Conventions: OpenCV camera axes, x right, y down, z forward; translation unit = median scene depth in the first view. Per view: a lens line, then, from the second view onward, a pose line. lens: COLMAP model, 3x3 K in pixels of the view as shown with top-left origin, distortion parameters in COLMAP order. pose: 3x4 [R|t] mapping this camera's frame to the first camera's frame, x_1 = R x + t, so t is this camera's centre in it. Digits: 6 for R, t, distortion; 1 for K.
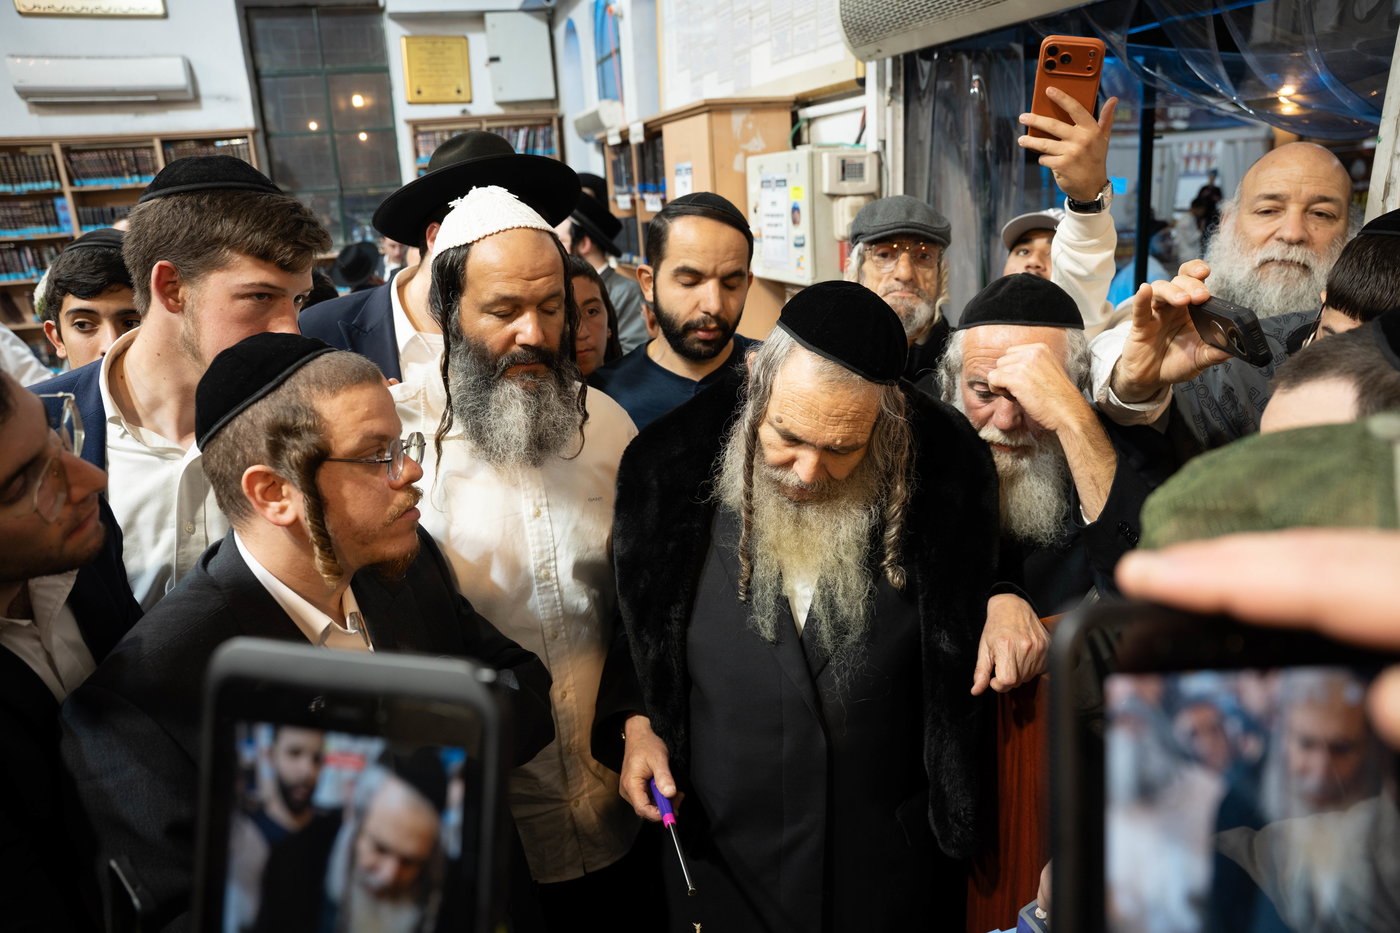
lens RADIAL K [[956.8, 0, 705.2], [0, 956.8, 470.8], [0, 0, 1]] dist [-0.144647, 0.115693]
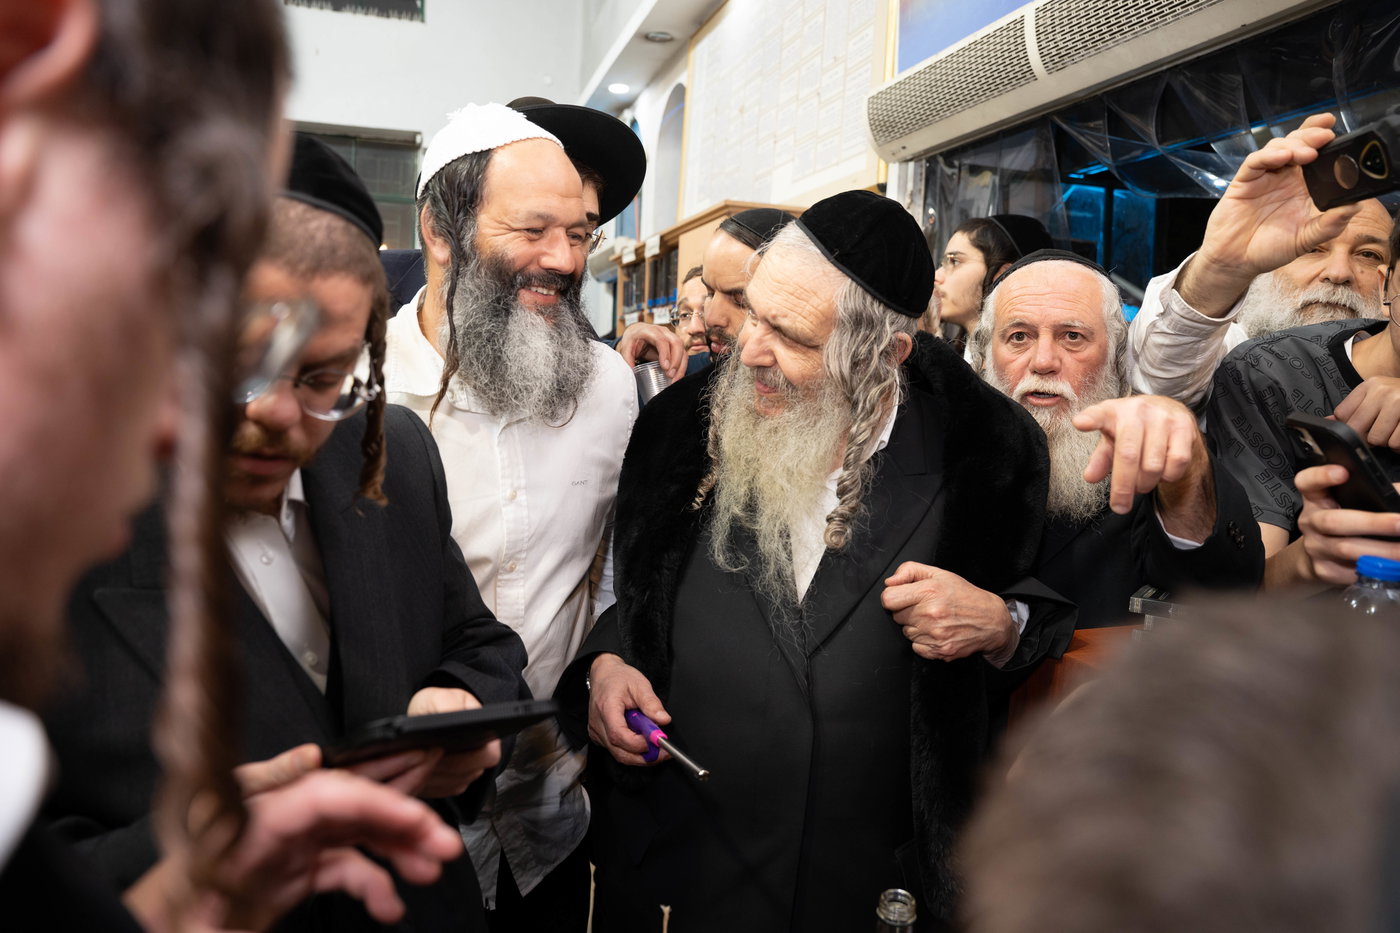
lens RADIAL K [[956.8, 0, 705.2], [0, 956.8, 470.8], [0, 0, 1]] dist [-0.144647, 0.115693]
pose [[0.995455, 0.094668, 0.010371, -0.002294], [-0.090870, 0.976782, -0.194011, 0.039461], [-0.028497, 0.192187, 0.980944, 0.024130]]
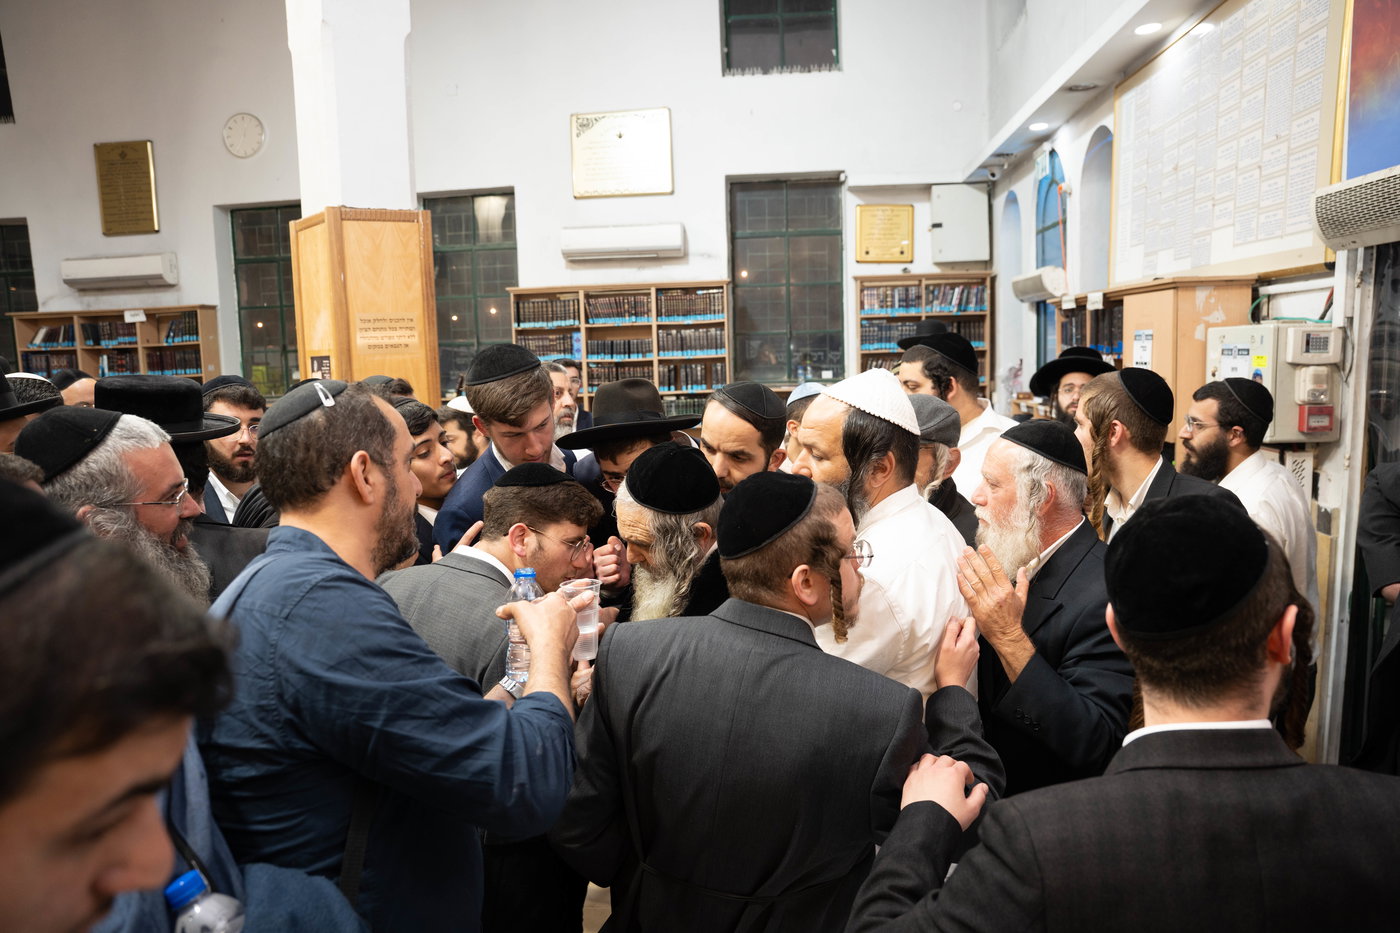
lens RADIAL K [[956.8, 0, 705.2], [0, 956.8, 470.8], [0, 0, 1]] dist [-0.144647, 0.115693]
pose [[0.921668, 0.075318, -0.380598, -0.035395], [-0.131135, 0.983718, -0.122888, 0.024736], [0.365146, 0.163172, 0.916539, -0.098971]]
